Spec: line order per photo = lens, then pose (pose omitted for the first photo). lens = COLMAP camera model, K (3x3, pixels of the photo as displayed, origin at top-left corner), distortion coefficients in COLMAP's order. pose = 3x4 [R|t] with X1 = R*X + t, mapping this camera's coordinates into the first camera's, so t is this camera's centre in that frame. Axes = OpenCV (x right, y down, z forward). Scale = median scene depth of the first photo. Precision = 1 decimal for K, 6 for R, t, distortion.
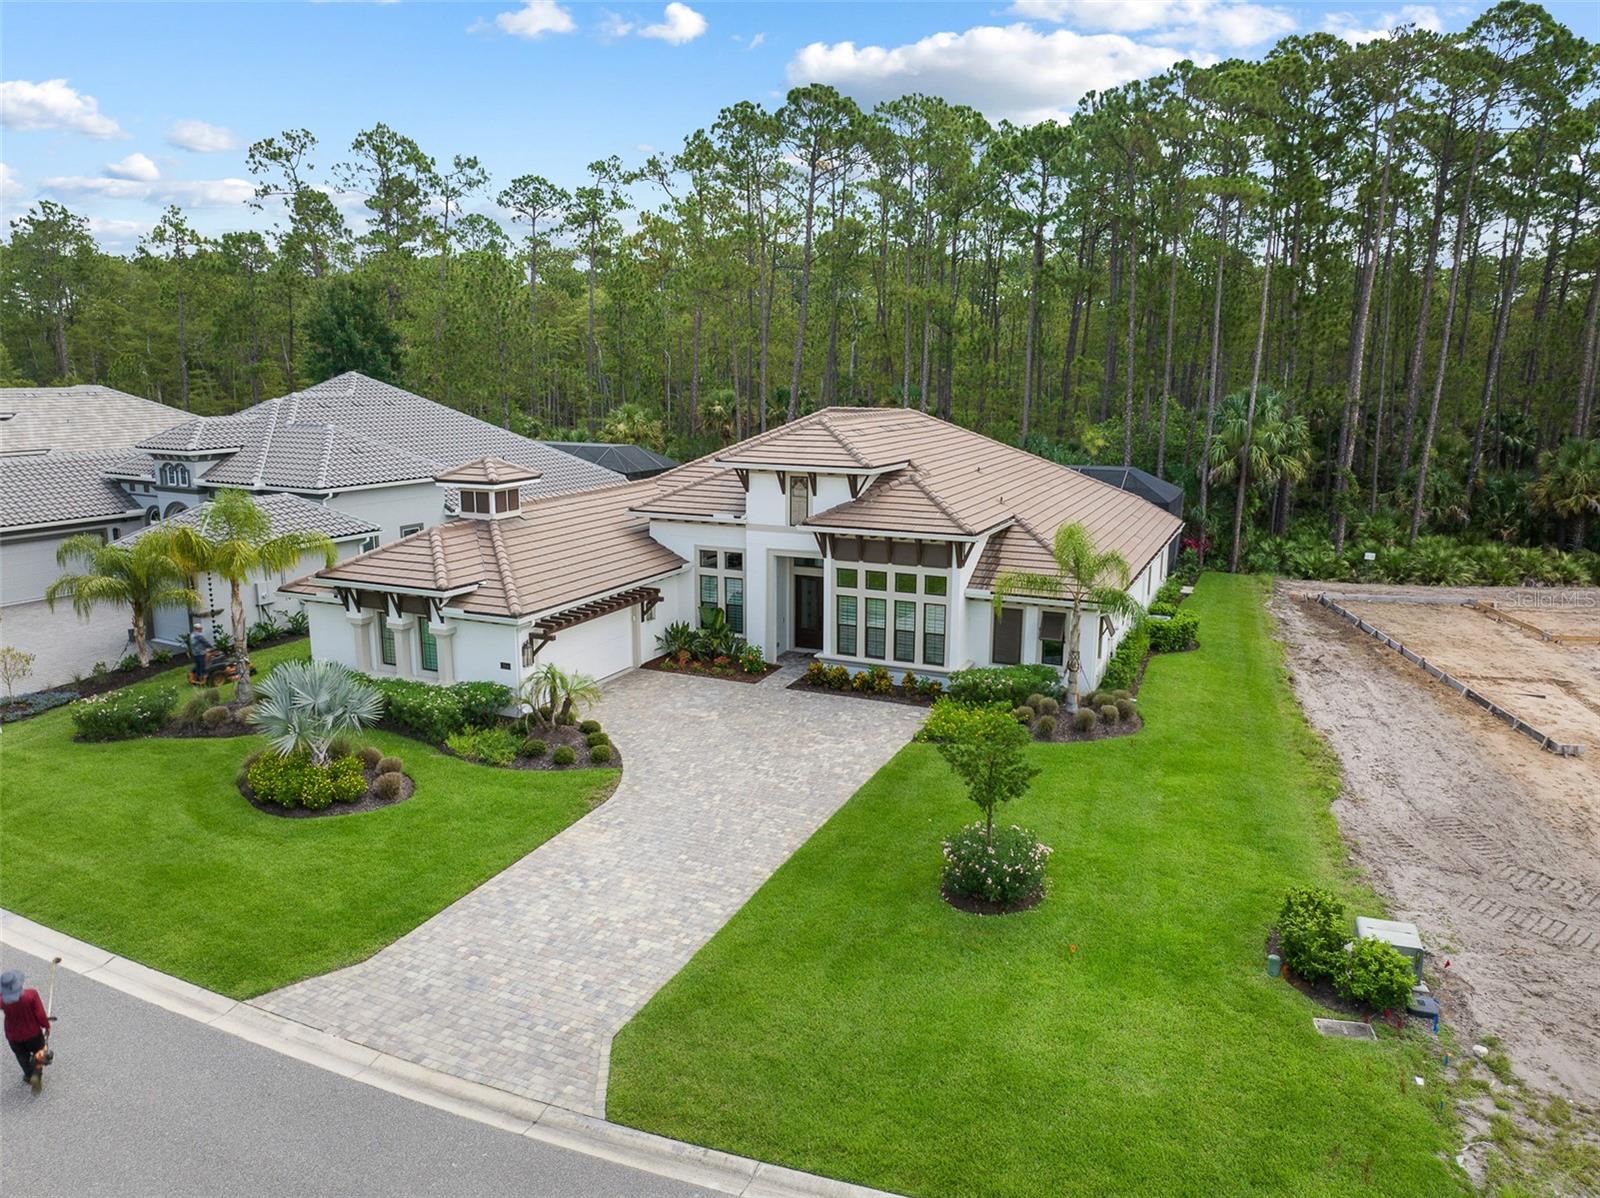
lens RADIAL K [[1124.8, 0, 796.4], [0, 1124.8, 592.1], [0, 0, 1]] dist [-0.043958, 0.011231]
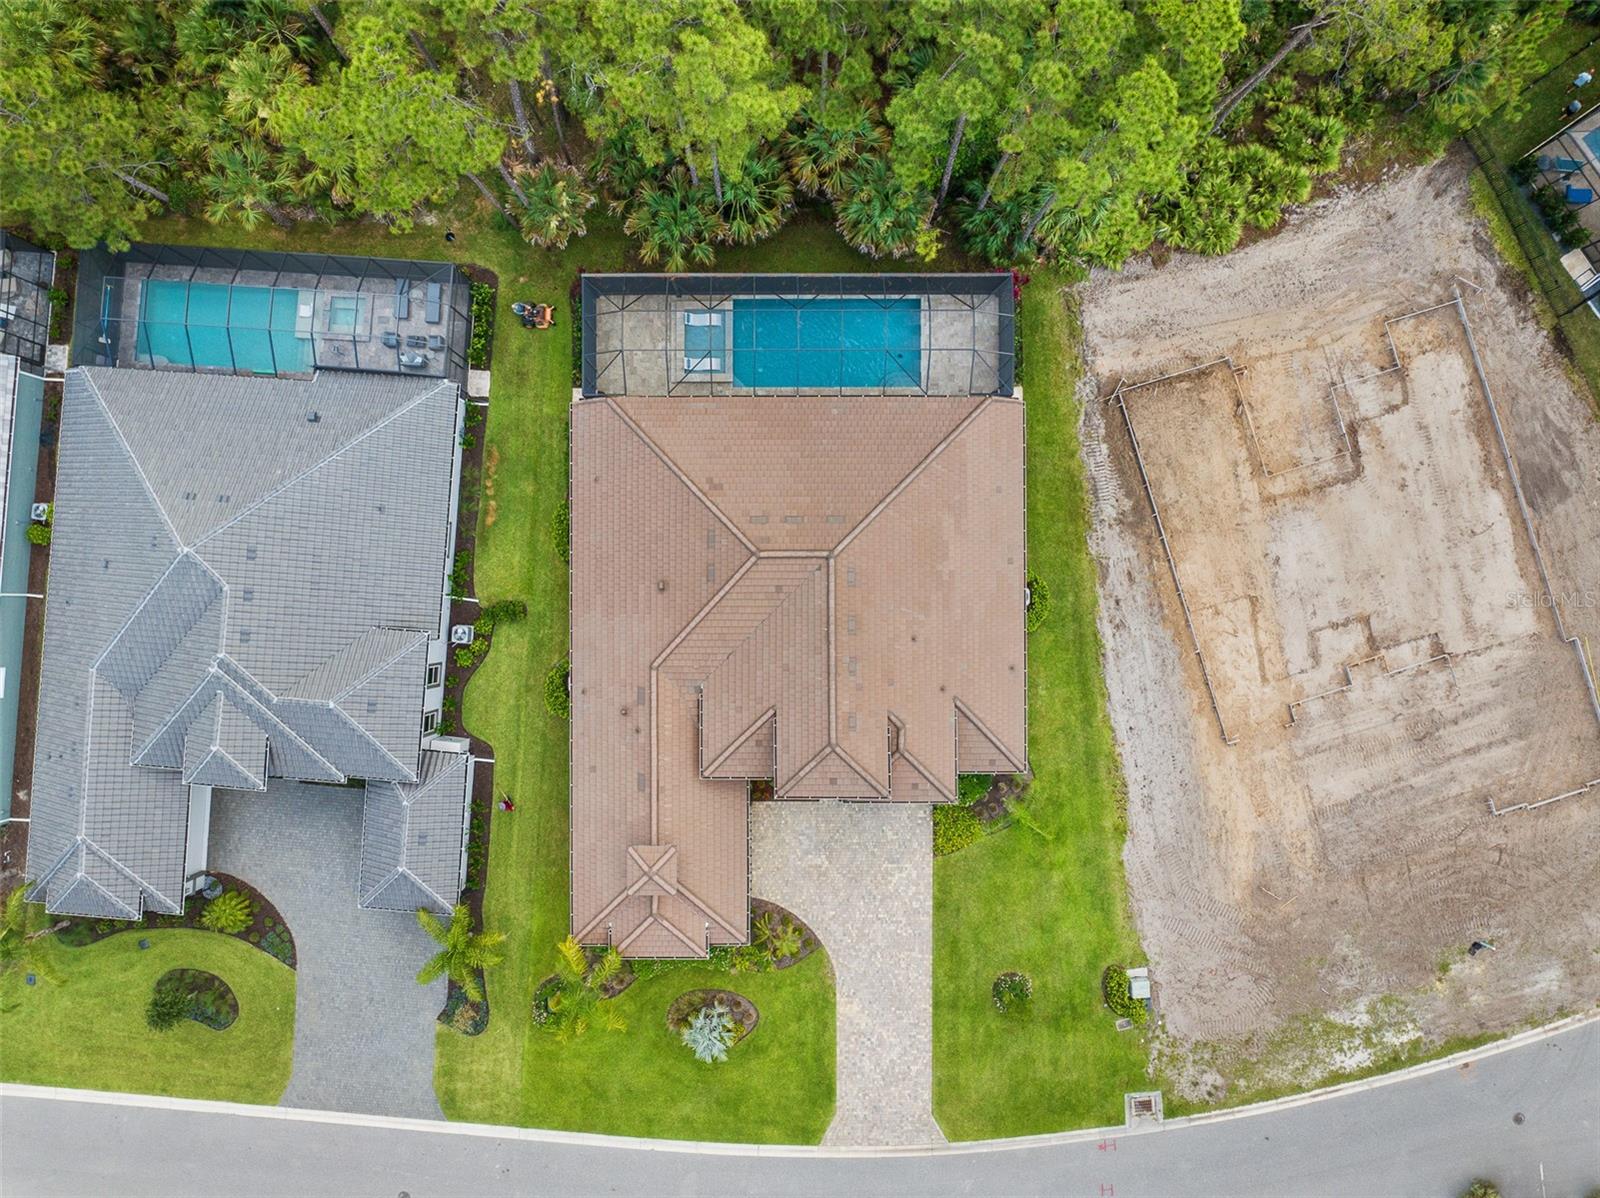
lens RADIAL K [[1124.8, 0, 796.4], [0, 1124.8, 592.1], [0, 0, 1]] dist [-0.043958, 0.011231]
pose [[0.908899, -0.417015, 0.000689, 0.066304], [0.086823, 0.190849, 0.977772, -1.735190], [-0.407877, -0.888637, 0.209669, 0.980589]]
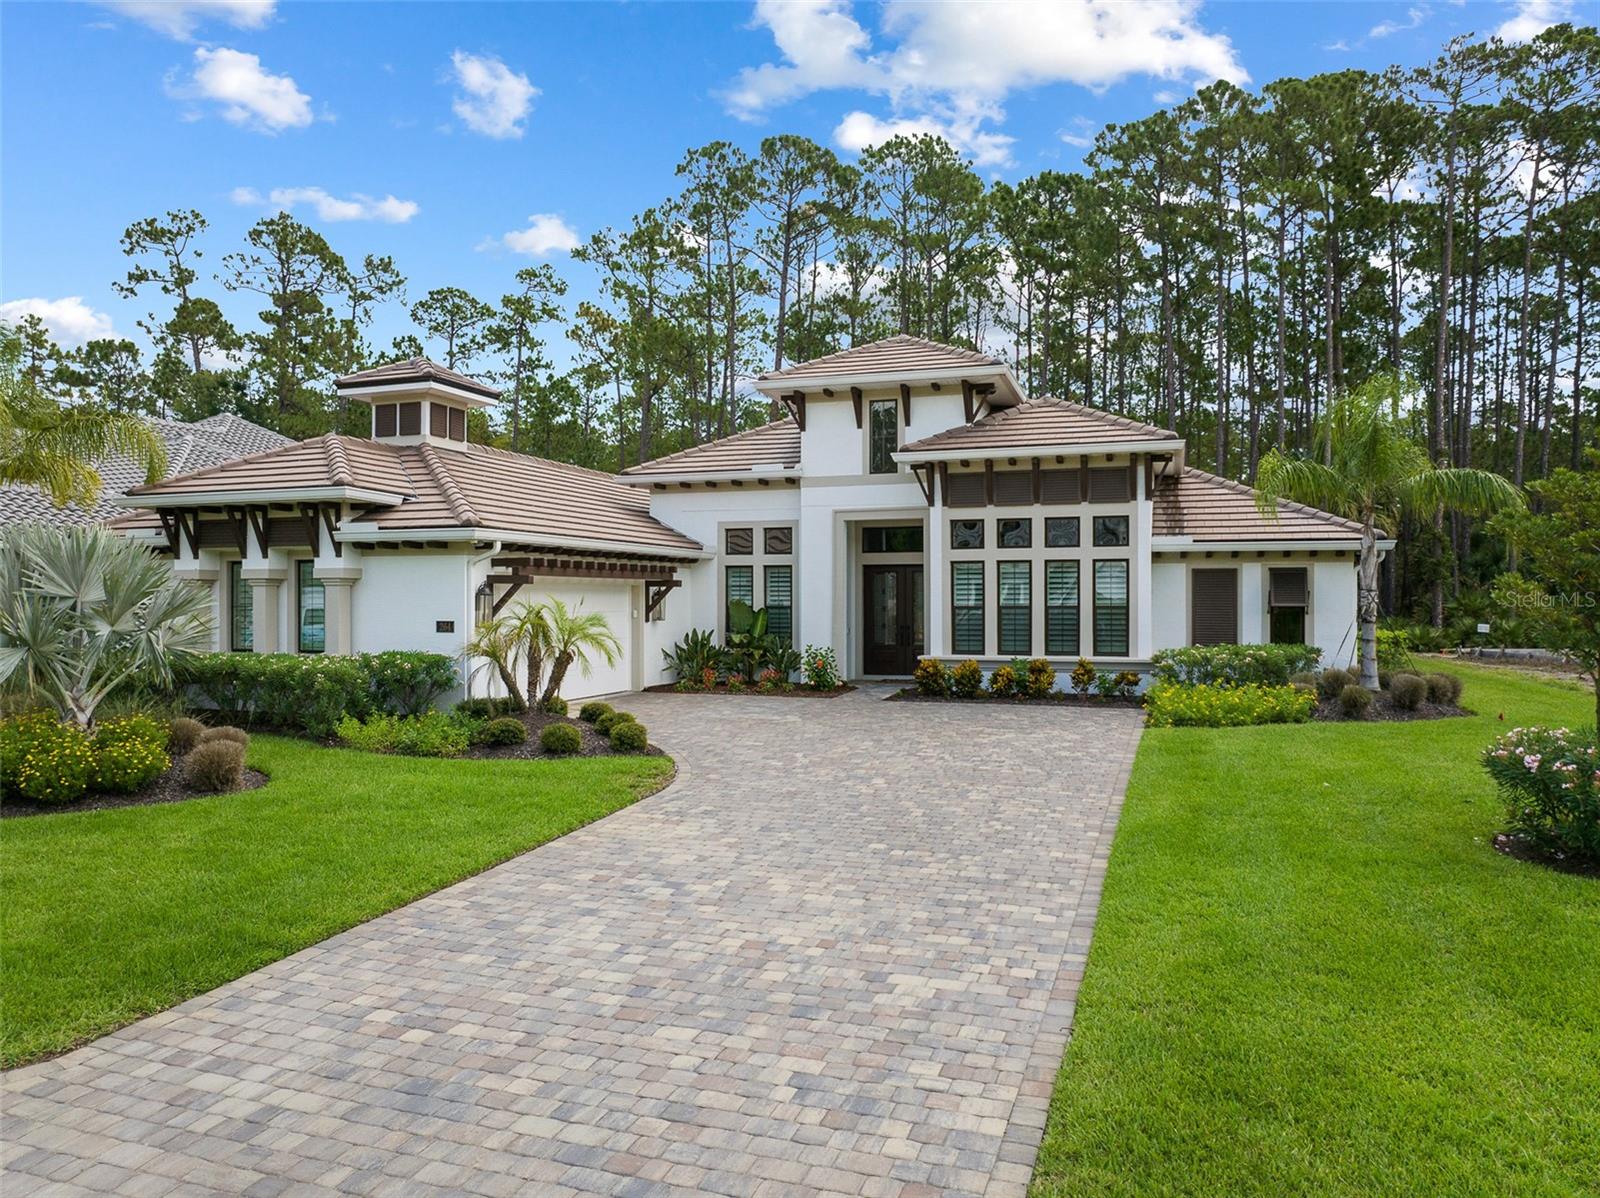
lens RADIAL K [[1124.8, 0, 796.4], [0, 1124.8, 592.1], [0, 0, 1]] dist [-0.043958, 0.011231]
pose [[0.995488, -0.003232, 0.094829, -0.122849], [0.022412, 0.979148, -0.201907, 0.158129], [-0.092199, 0.203122, 0.974803, 0.379885]]
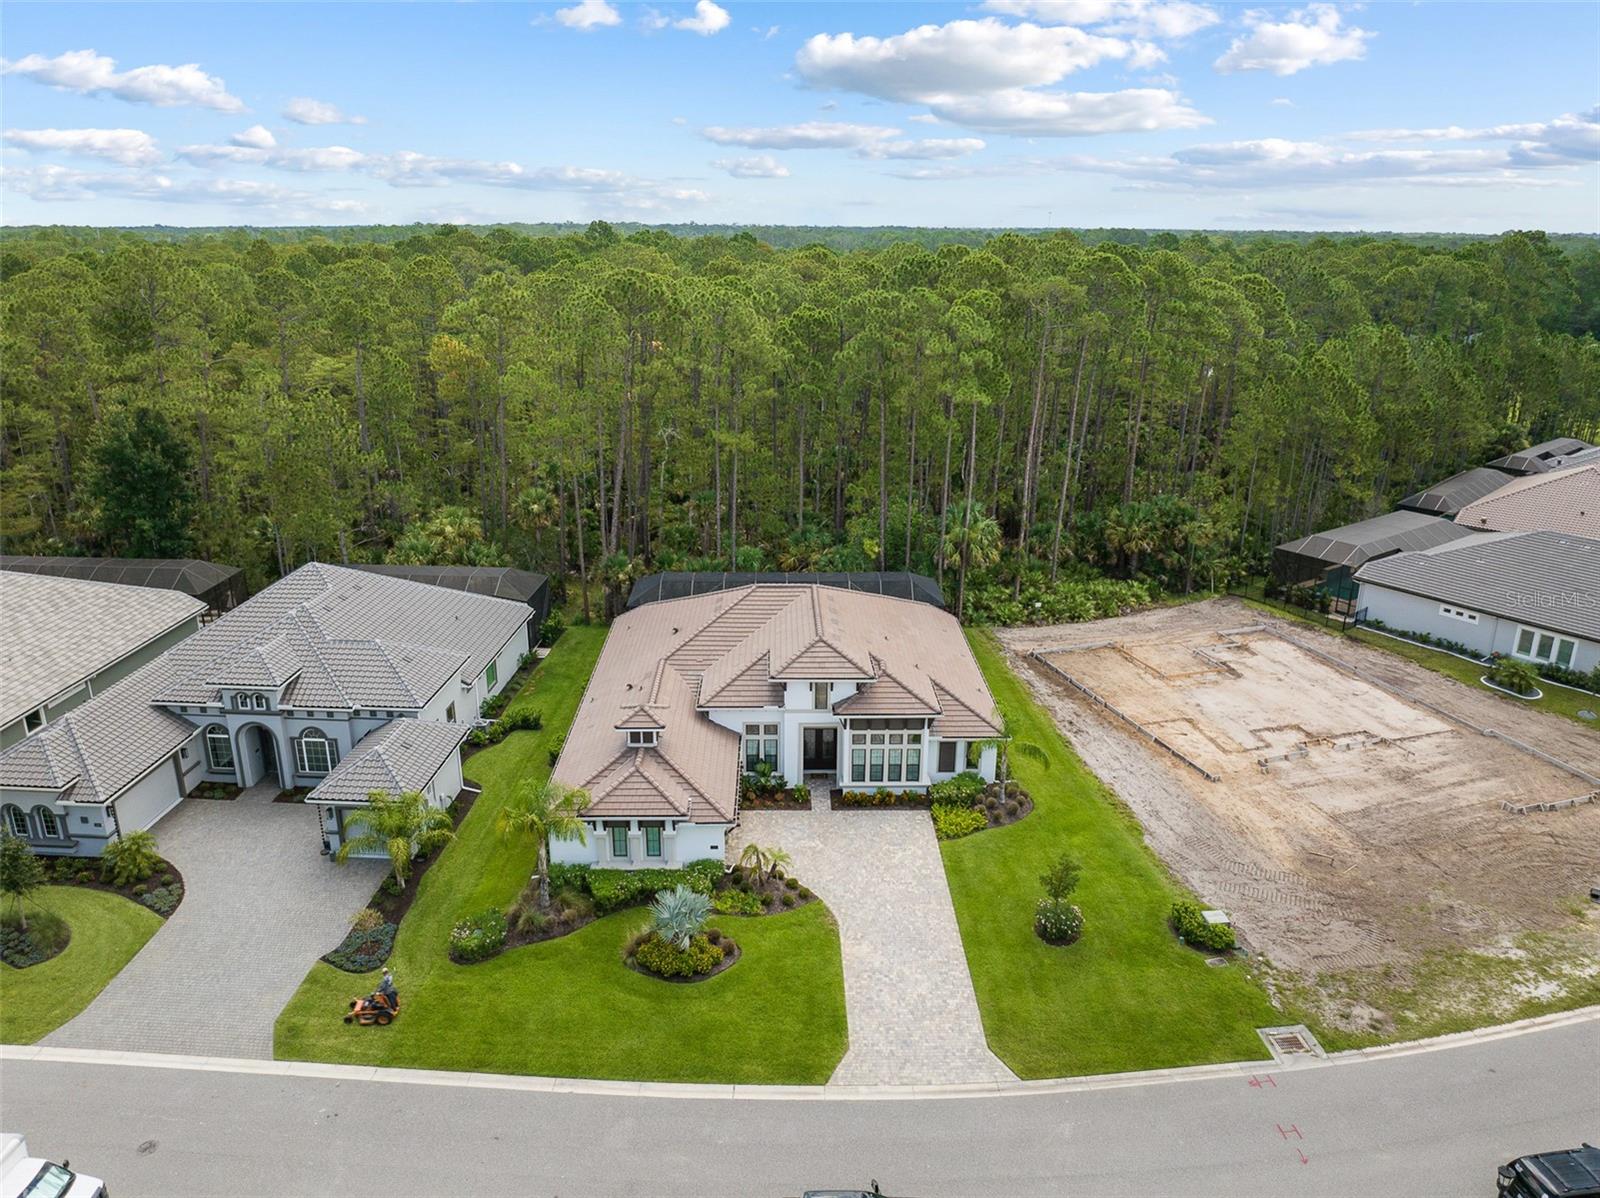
lens RADIAL K [[1124.8, 0, 796.4], [0, 1124.8, 592.1], [0, 0, 1]] dist [-0.043958, 0.011231]
pose [[0.902125, -0.133536, 0.410291, -0.719584], [0.083525, 0.986964, 0.137572, -0.482441], [-0.423313, -0.089838, 0.901518, -0.464712]]
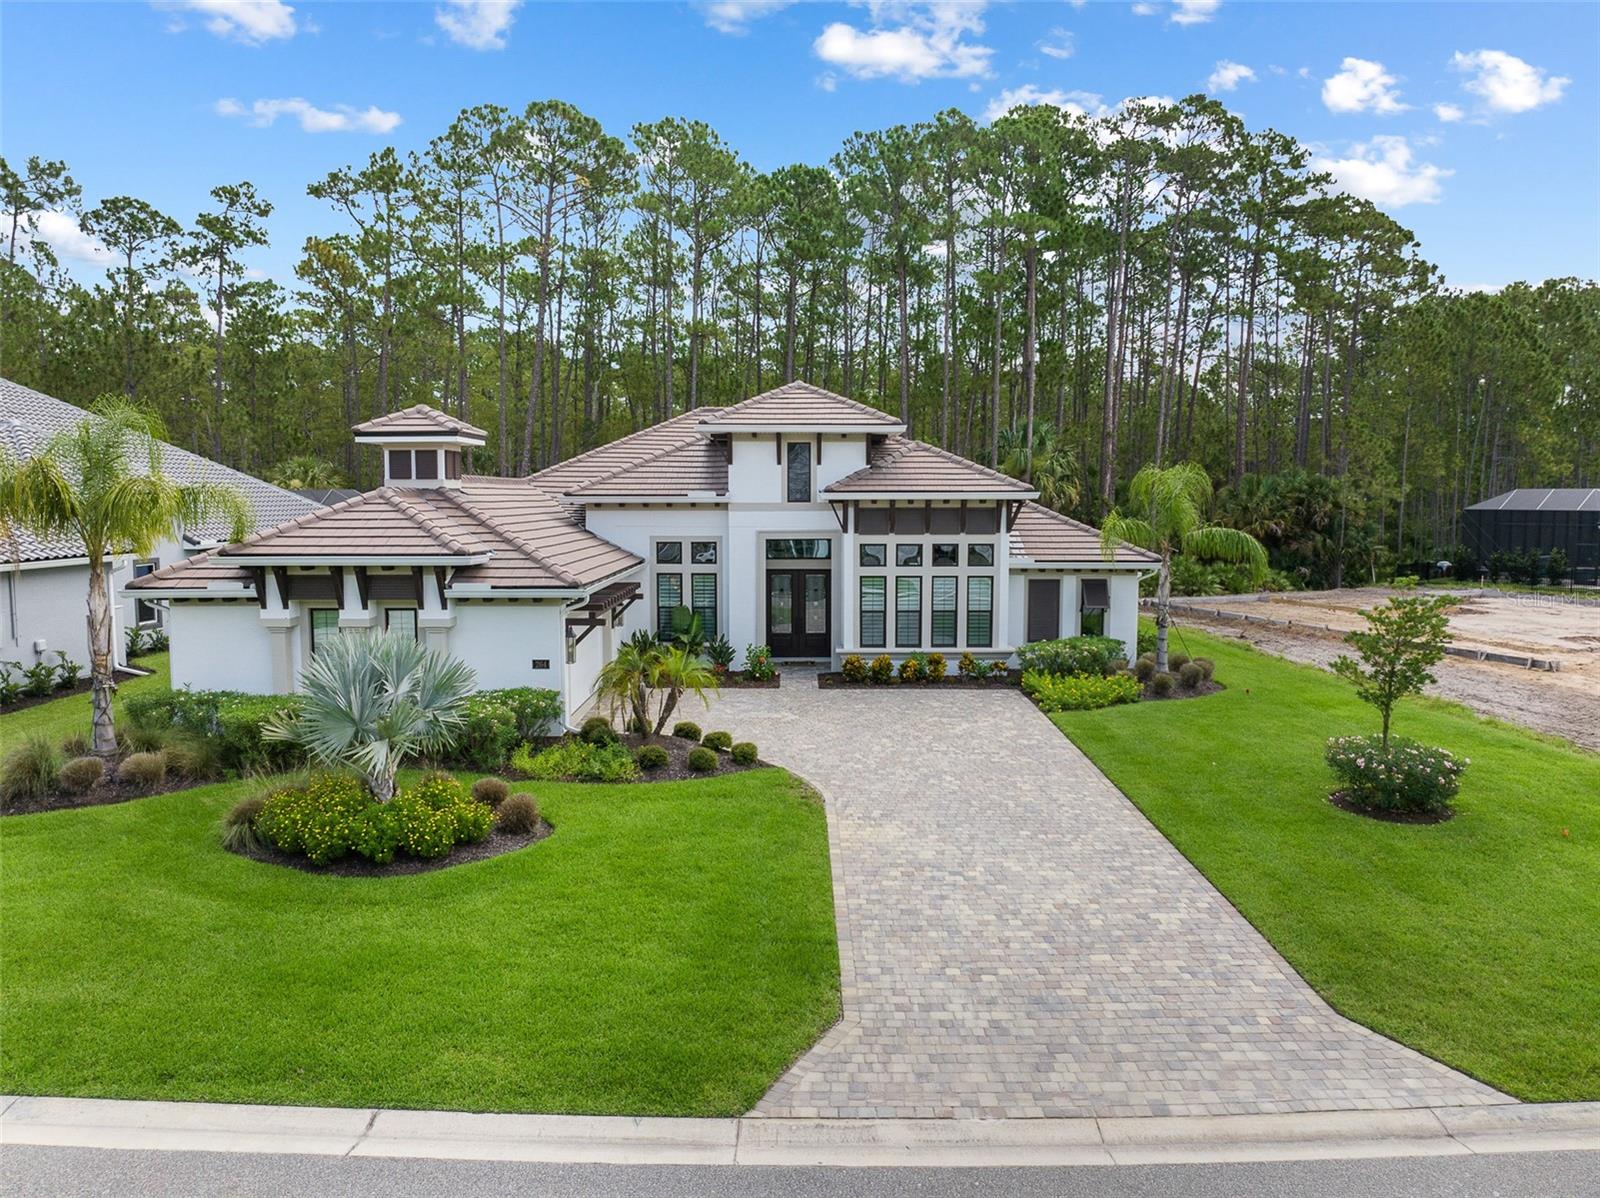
lens RADIAL K [[1124.8, 0, 796.4], [0, 1124.8, 592.1], [0, 0, 1]] dist [-0.043958, 0.011231]
pose [[0.908791, -0.038289, 0.415492, -0.377852], [0.084894, 0.991920, -0.094277, 0.094357], [-0.408525, 0.120951, 0.904698, 0.258818]]
